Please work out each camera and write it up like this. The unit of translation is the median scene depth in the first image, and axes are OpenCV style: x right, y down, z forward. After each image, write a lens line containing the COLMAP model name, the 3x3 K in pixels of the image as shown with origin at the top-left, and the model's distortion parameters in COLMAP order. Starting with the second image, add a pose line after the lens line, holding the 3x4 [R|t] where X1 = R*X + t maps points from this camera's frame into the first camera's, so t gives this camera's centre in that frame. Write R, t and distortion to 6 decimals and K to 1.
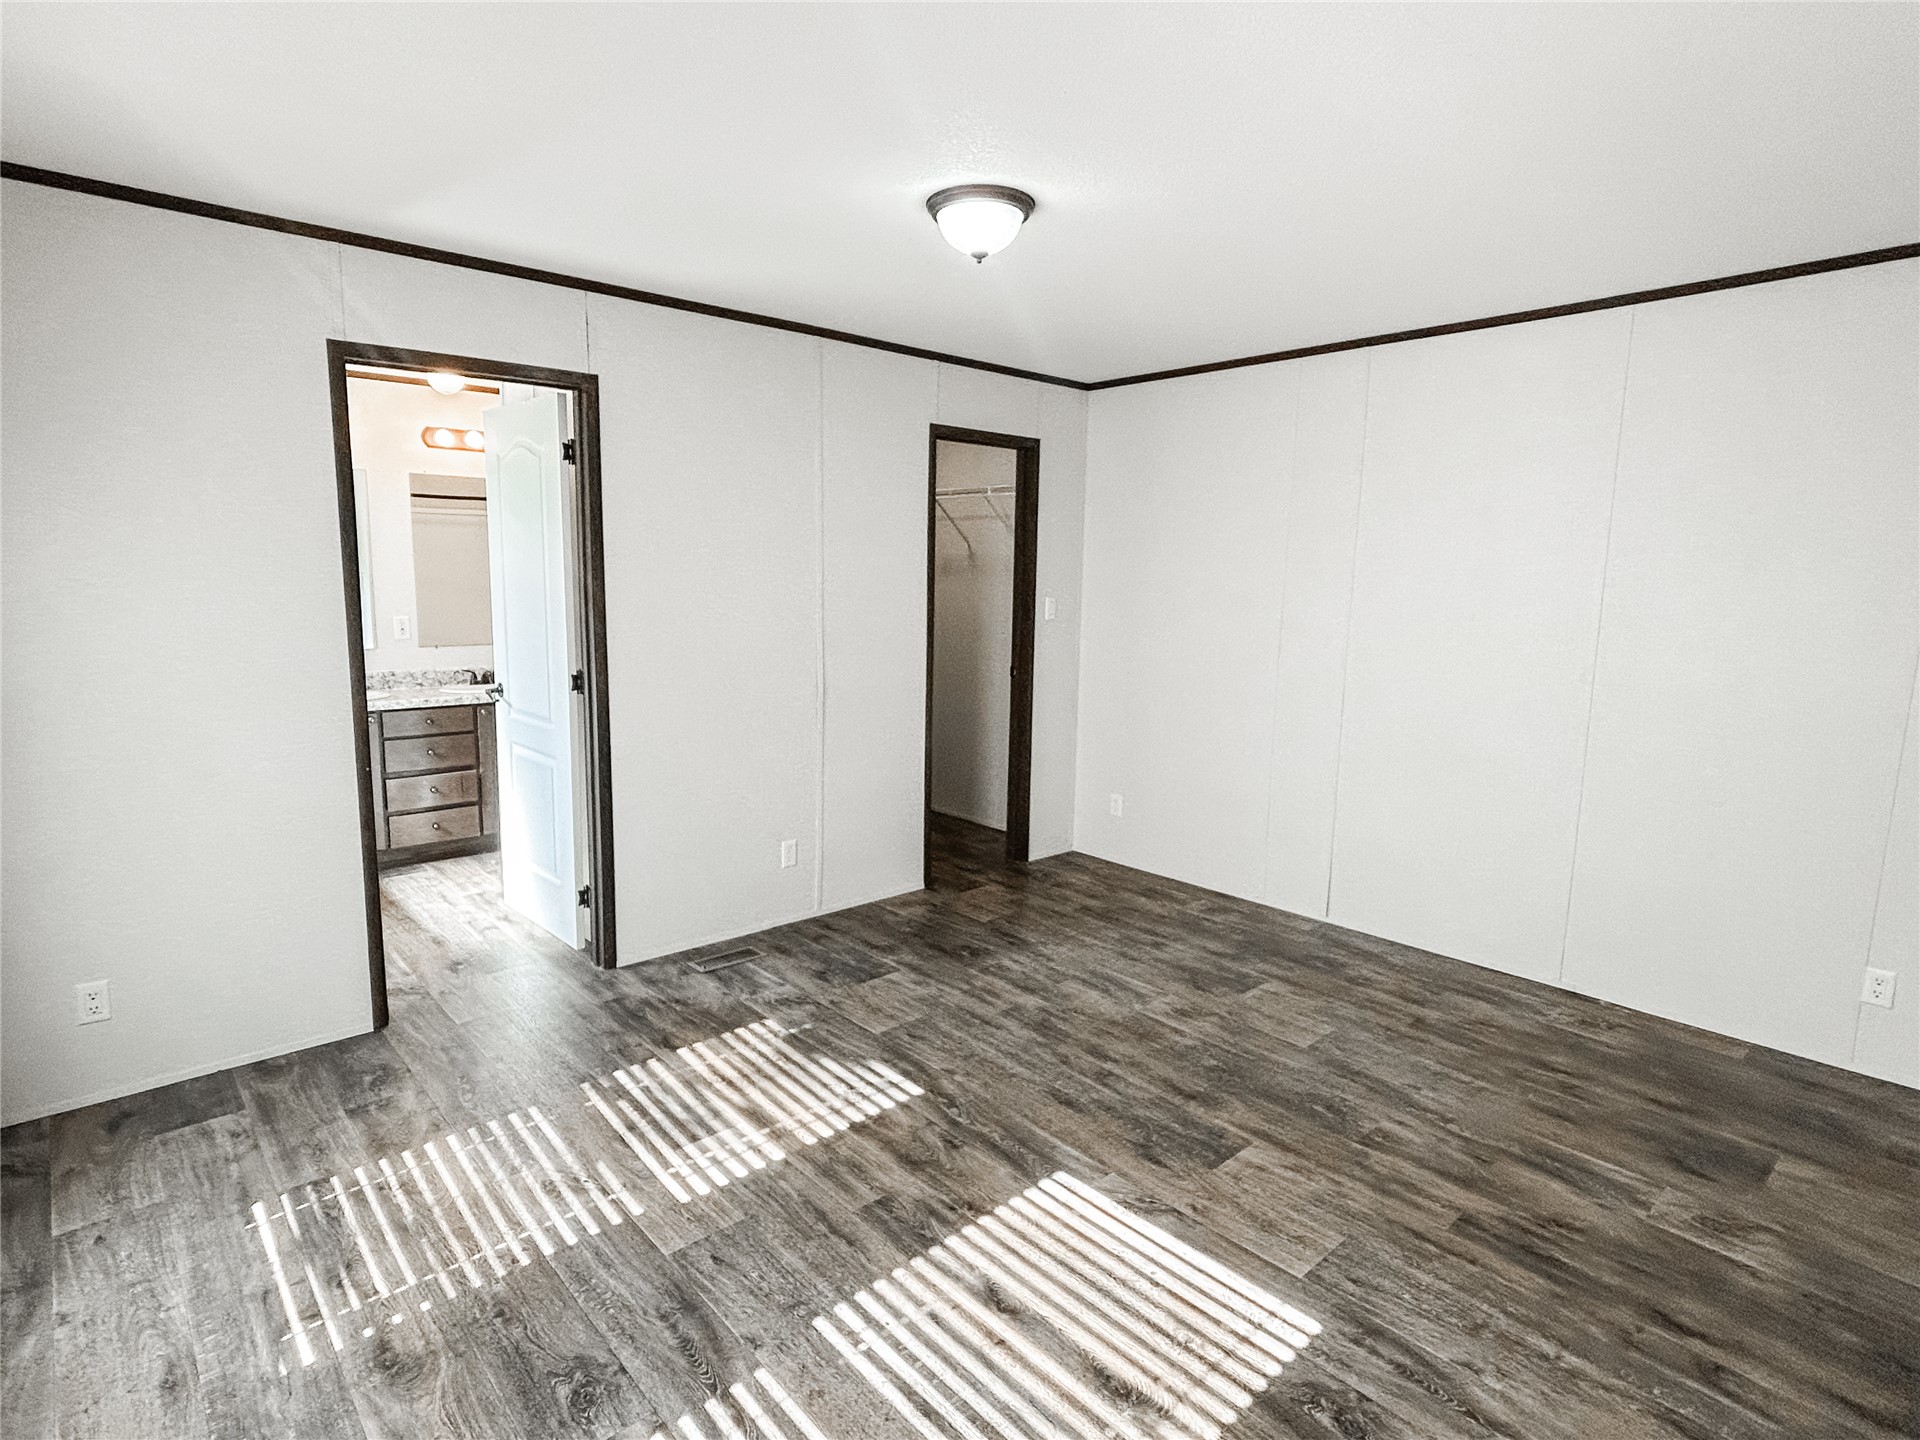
lens RADIAL K [[993.0, 0, 946.3], [0, 993.0, 719.9], [0, 0, 1]] dist [0.000314, 0.002228]
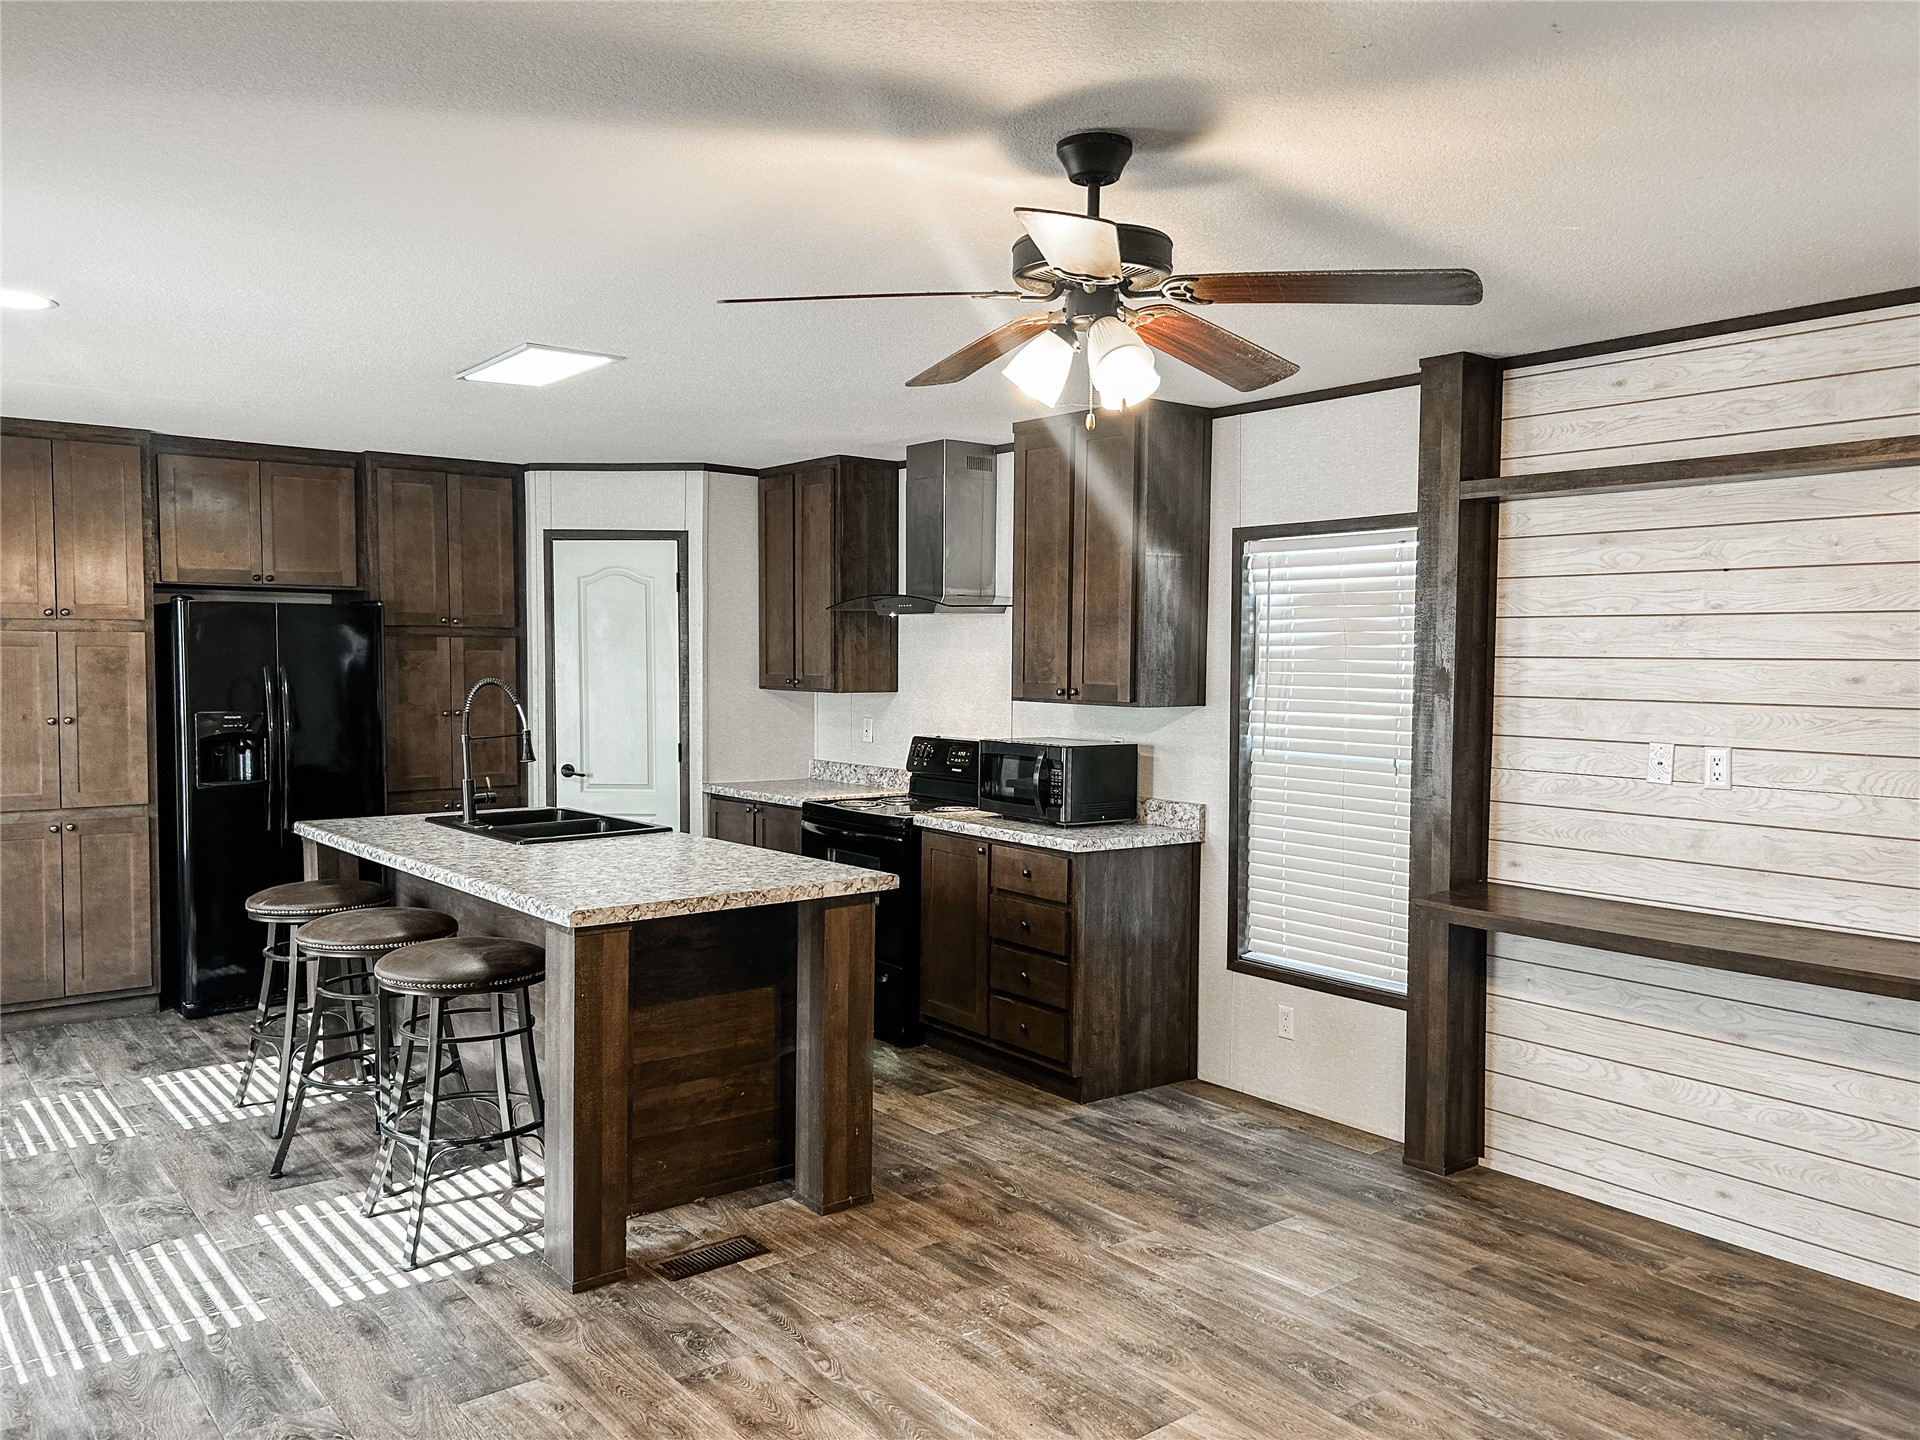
lens RADIAL K [[1444.0, 0, 951.4], [0, 1444.0, 717.1], [0, 0, 1]] dist [0.061902, -0.073043]
pose [[0.998323, -0.002970, -0.057820, 0.042816], [-0.003497, 0.993767, -0.111423, 0.084411], [0.057790, 0.111438, 0.992090, -0.660286]]
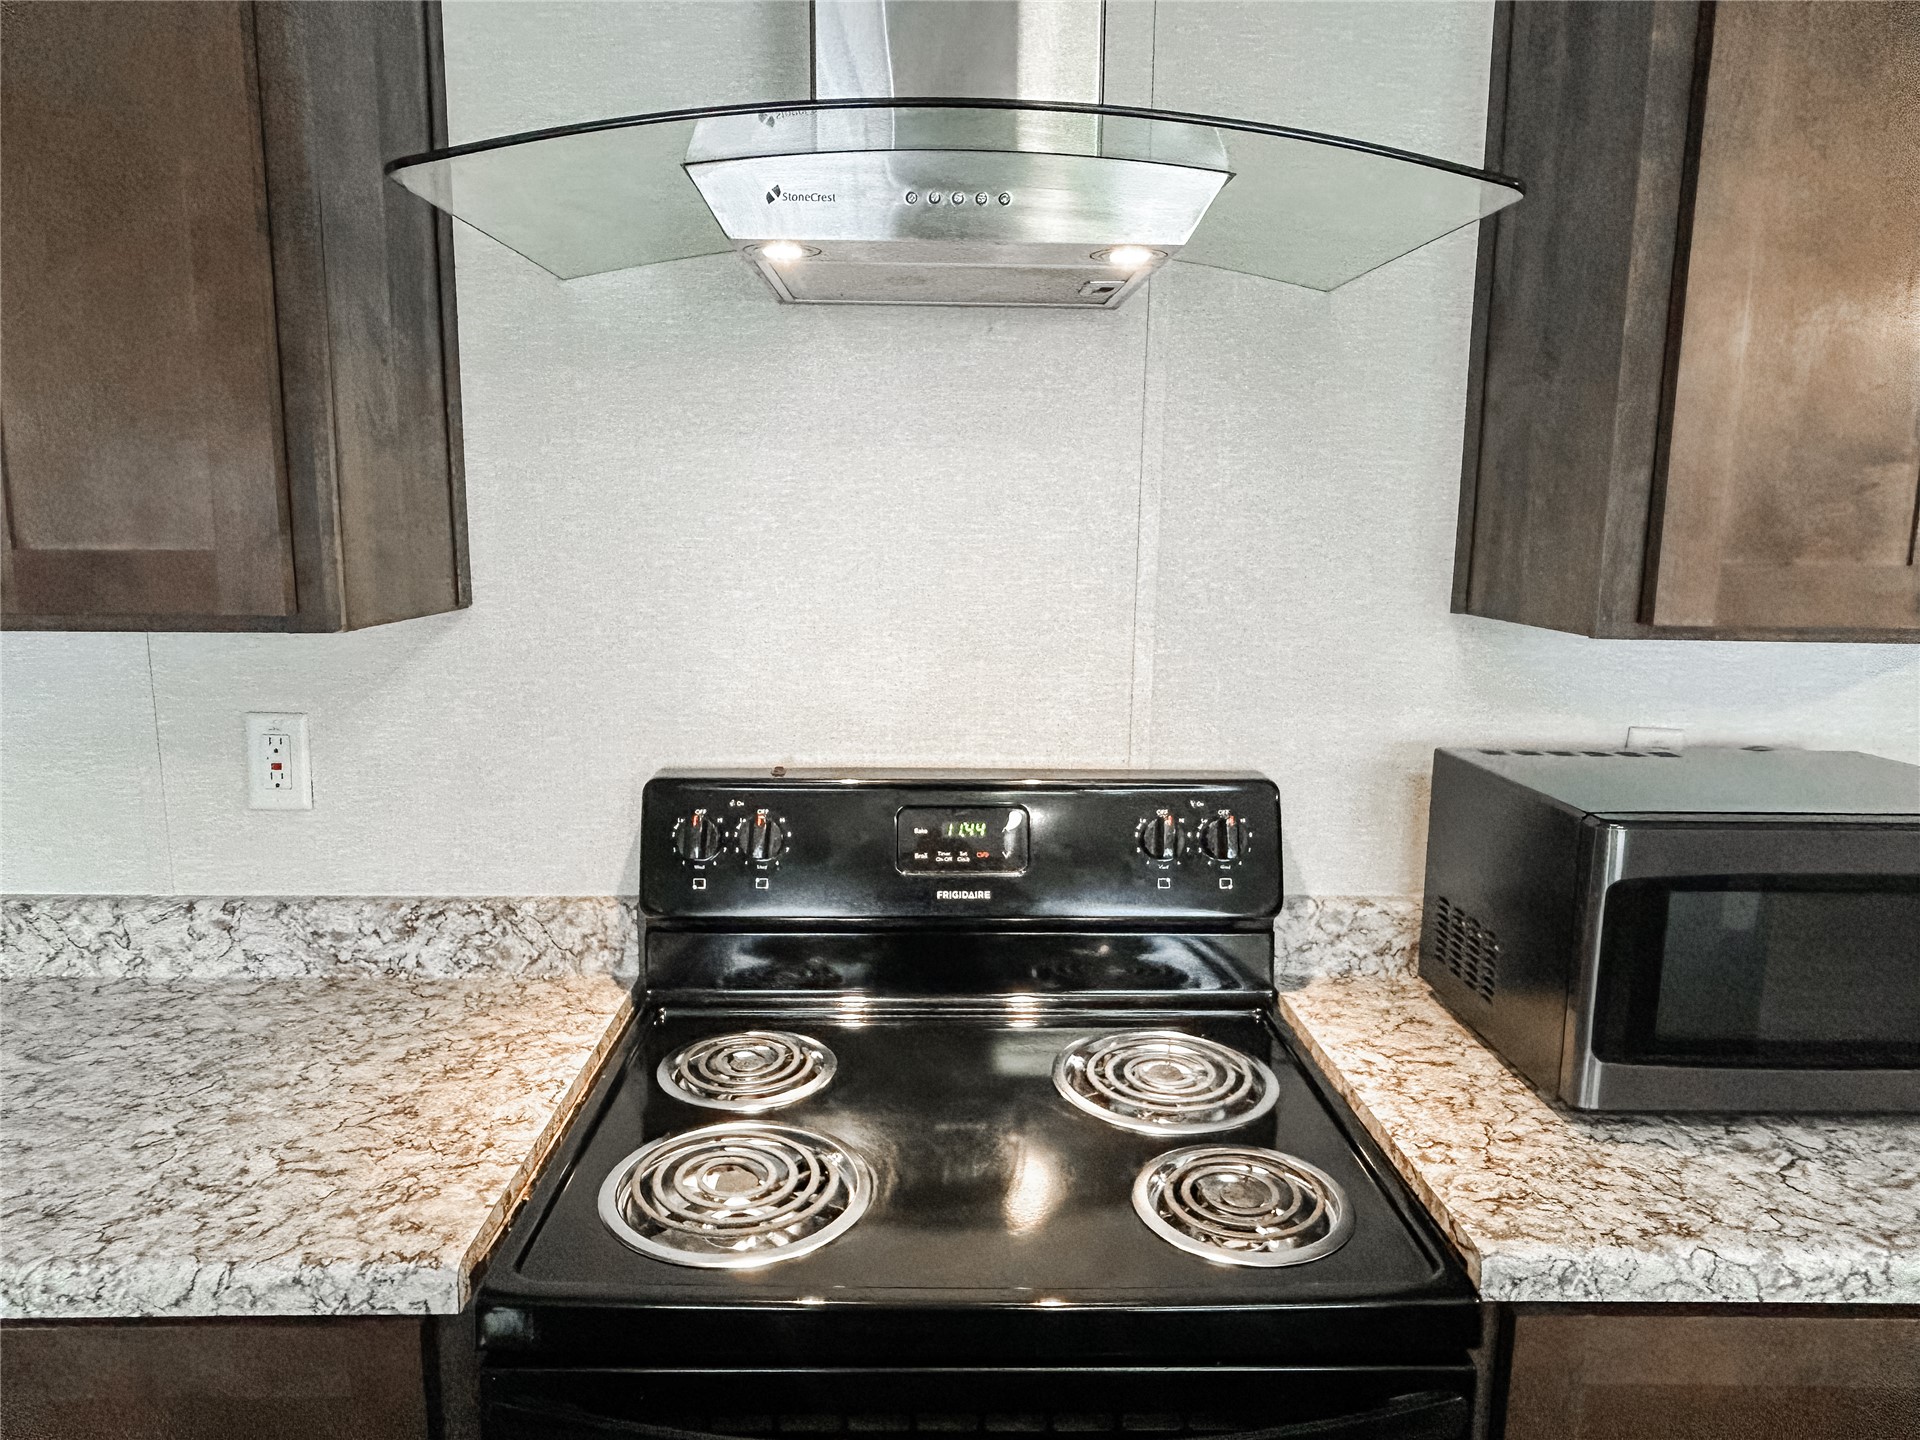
lens RADIAL K [[1172.1, 0, 966.6], [0, 1172.1, 725.3], [0, 0, 1]] dist [0.008655, 0.000461]
pose [[0.630510, -0.141127, 0.763243, -0.527165], [0.114014, 0.989505, 0.088777, -0.246325], [-0.767762, 0.031046, 0.639983, 1.594601]]
